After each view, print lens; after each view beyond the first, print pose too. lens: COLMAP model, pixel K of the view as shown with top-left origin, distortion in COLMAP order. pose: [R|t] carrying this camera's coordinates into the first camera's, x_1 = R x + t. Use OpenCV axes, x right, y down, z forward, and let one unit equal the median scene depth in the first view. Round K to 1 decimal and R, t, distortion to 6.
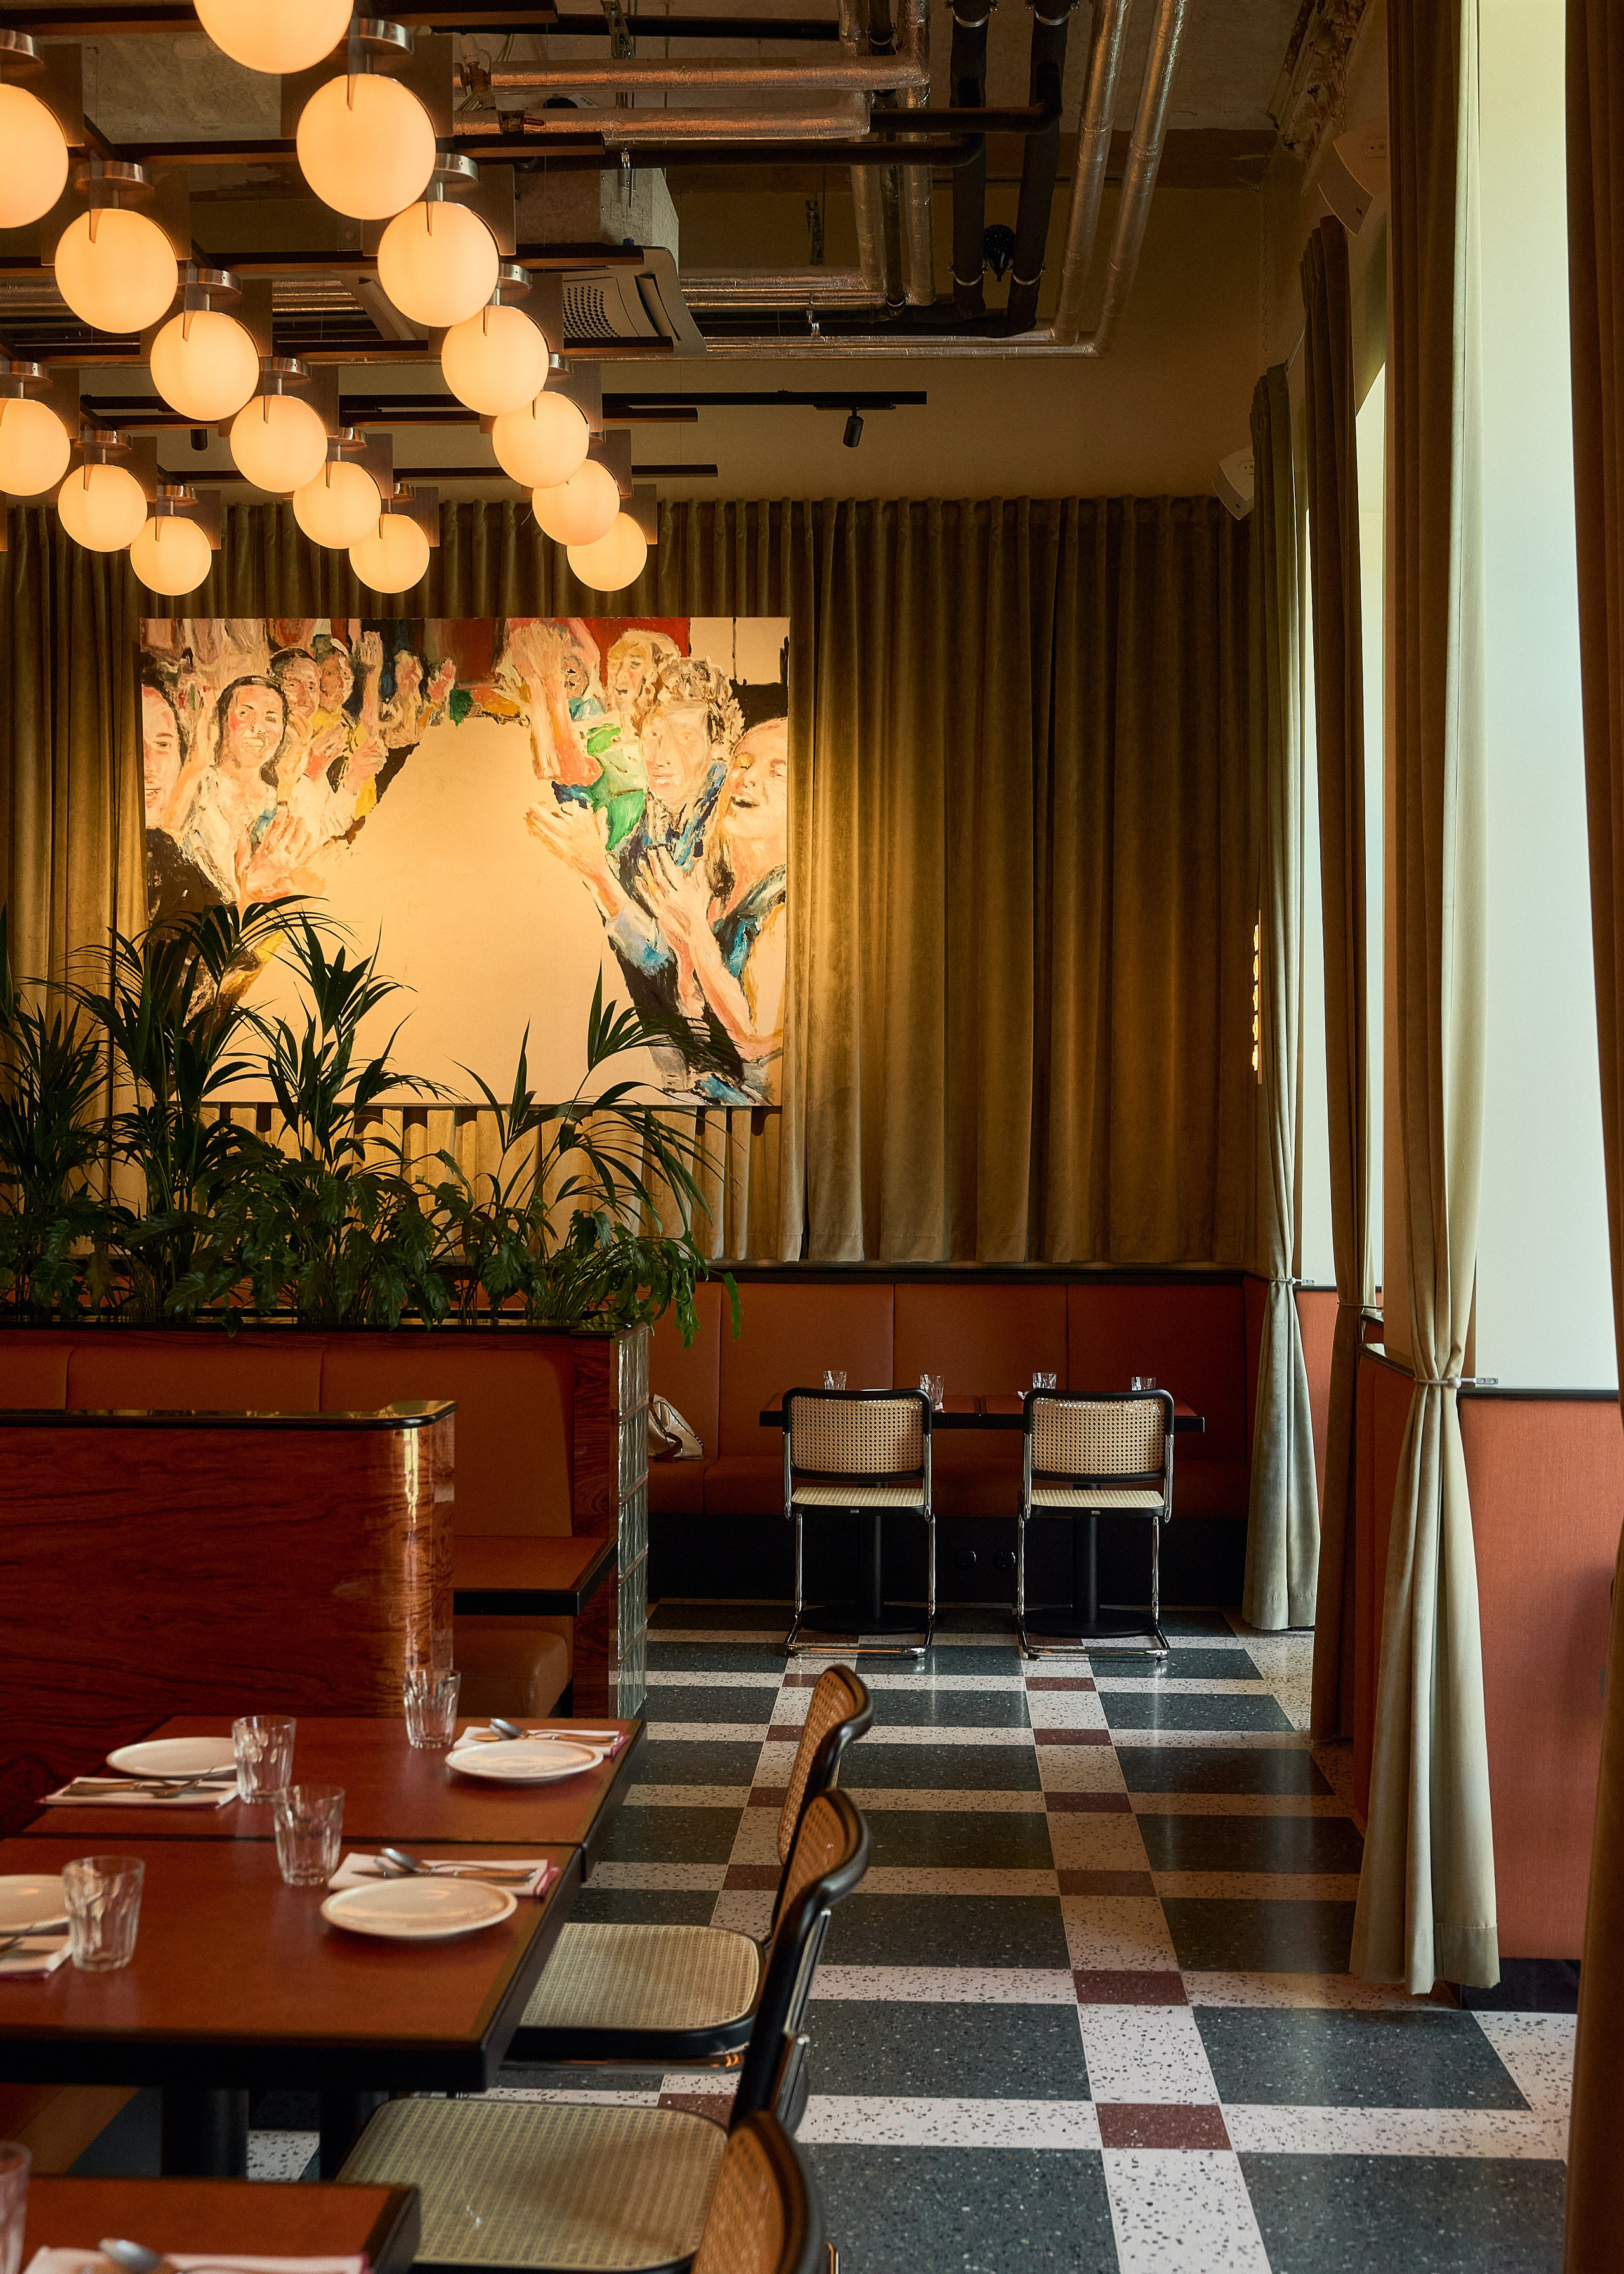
lens RADIAL K [[2463.7, 0, 815.5], [0, 2463.7, 1146.9], [0, 0, 1]] dist [0.000724, 0.000000]
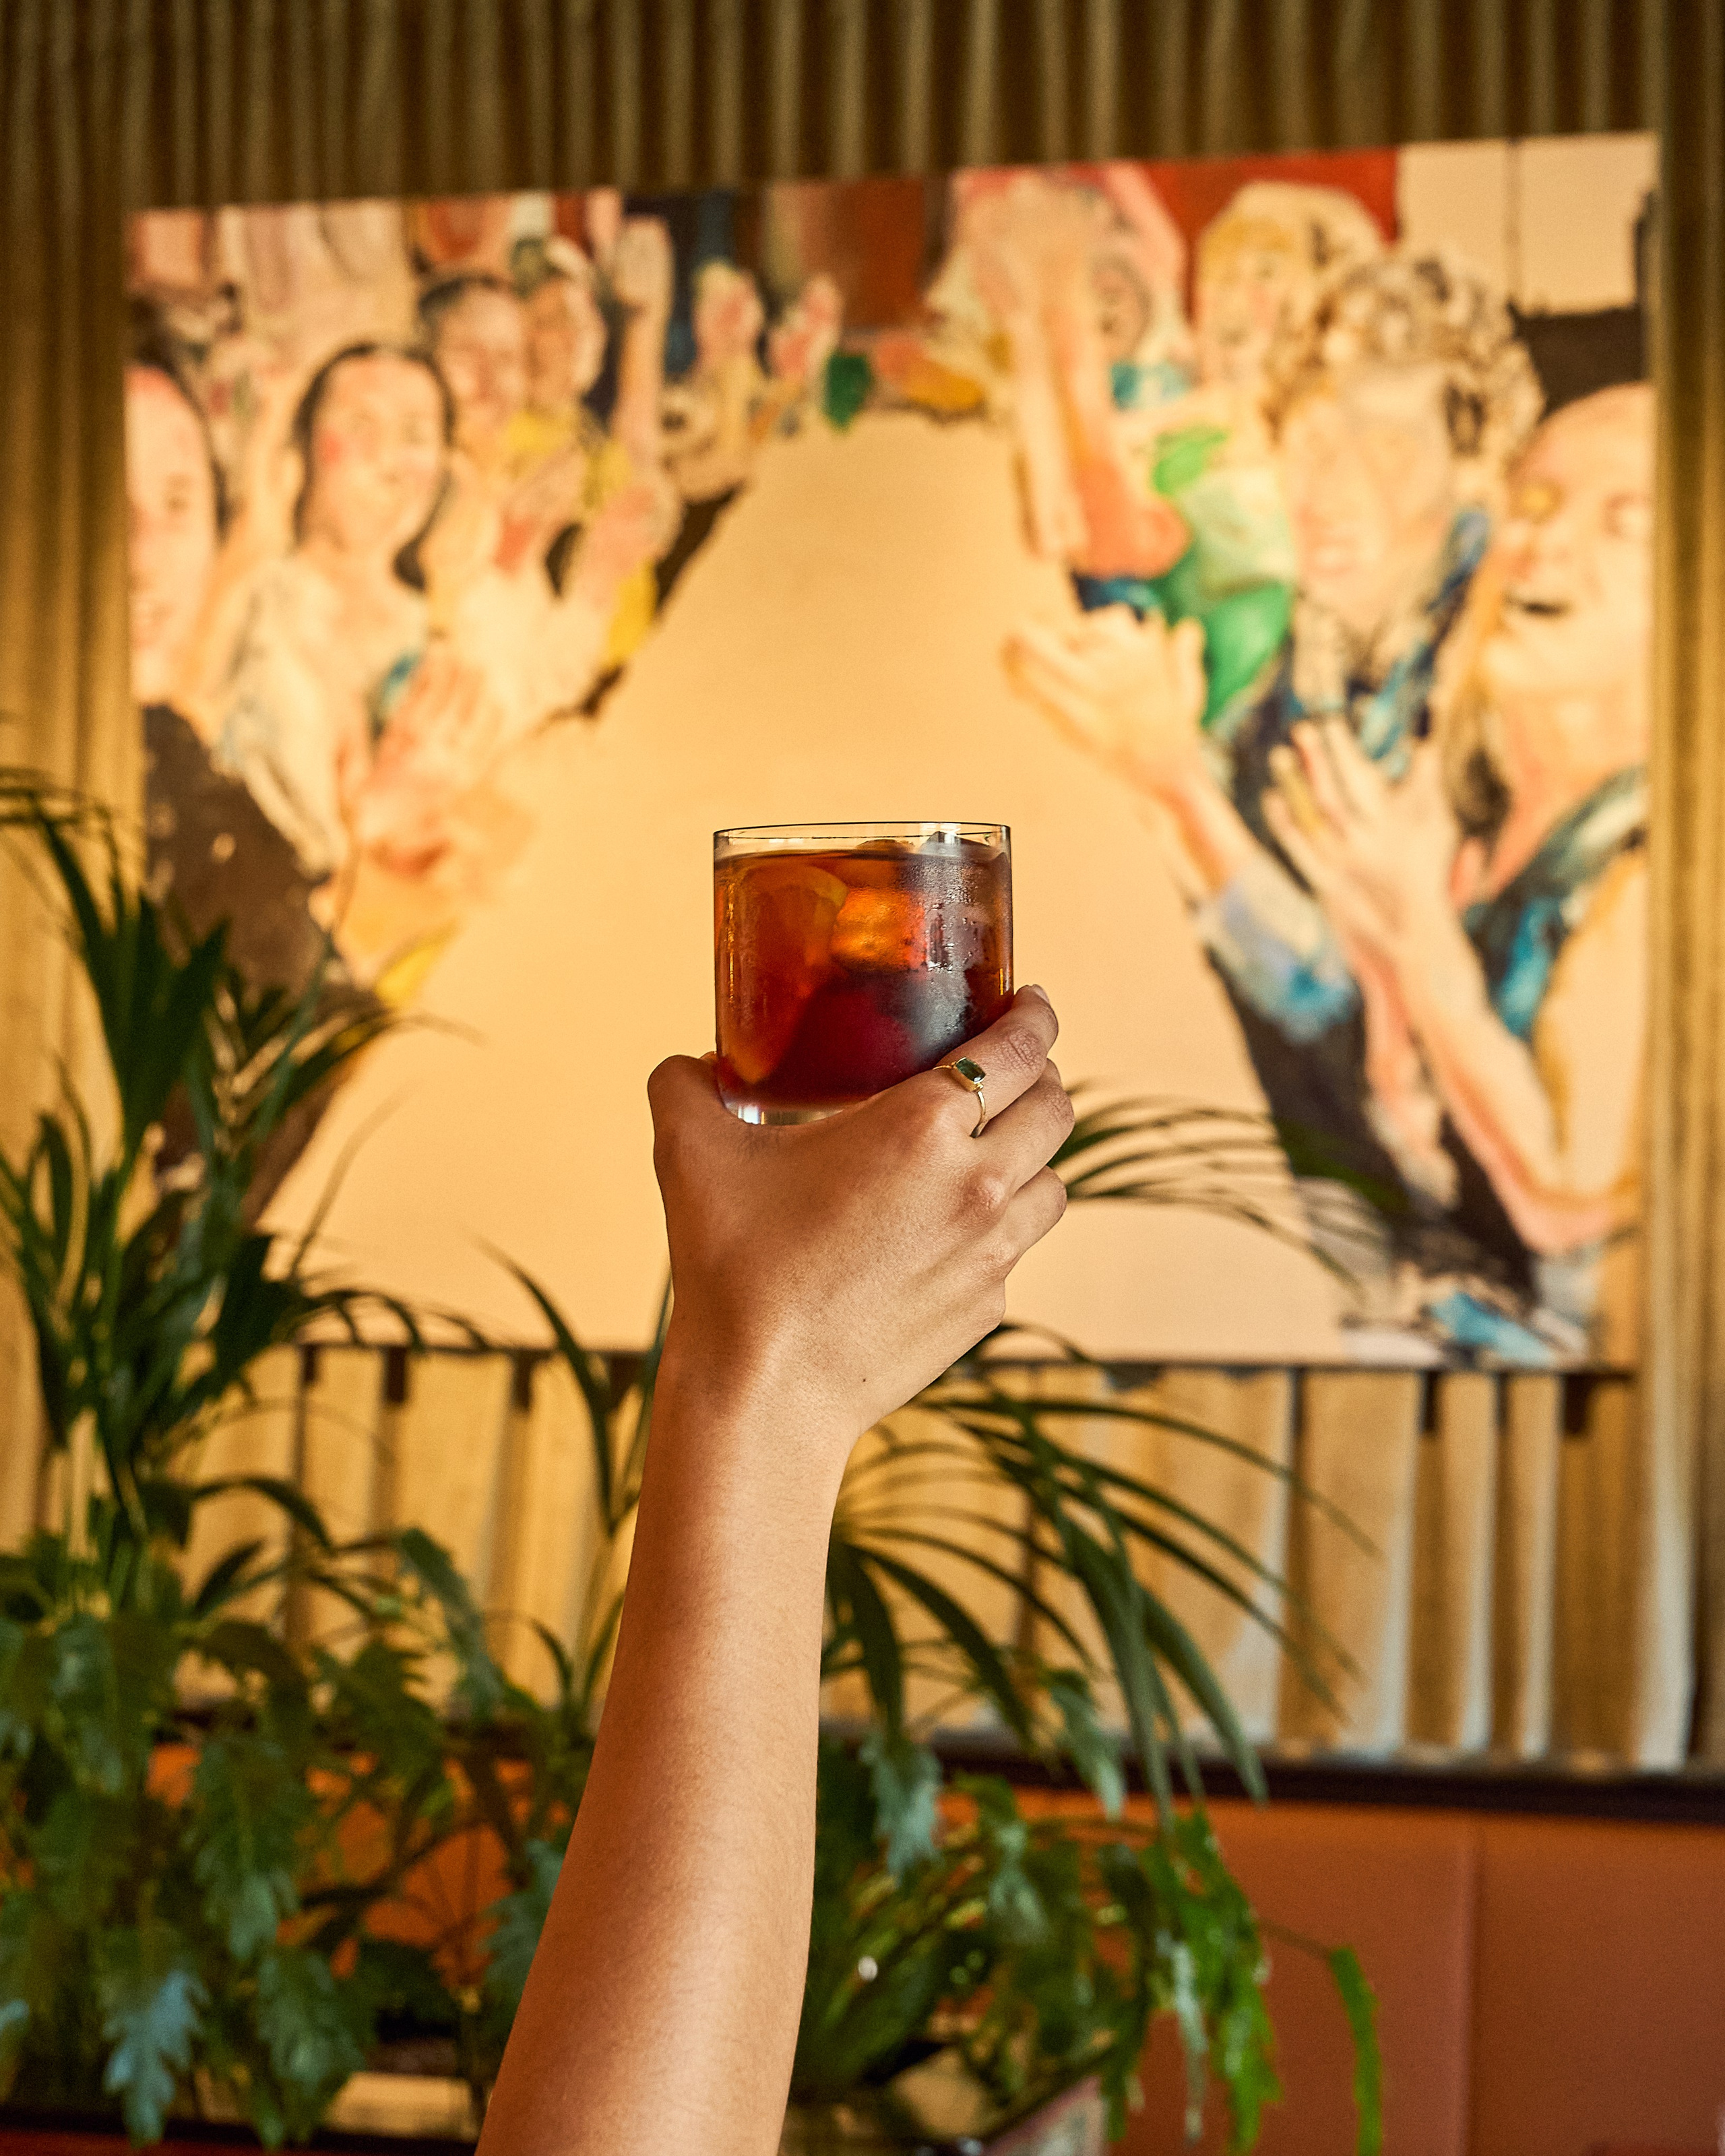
lens RADIAL K [[3570.2, 0, 855.5], [0, 3570.2, 1072.6], [0, 0, 1]] dist [-0.010345, 0.000000]
pose [[0.979721, 0.000795, -0.200363, -0.021460], [0.004657, 0.999632, 0.026740, -0.079541], [0.200310, -0.027131, 0.979357, 0.405298]]
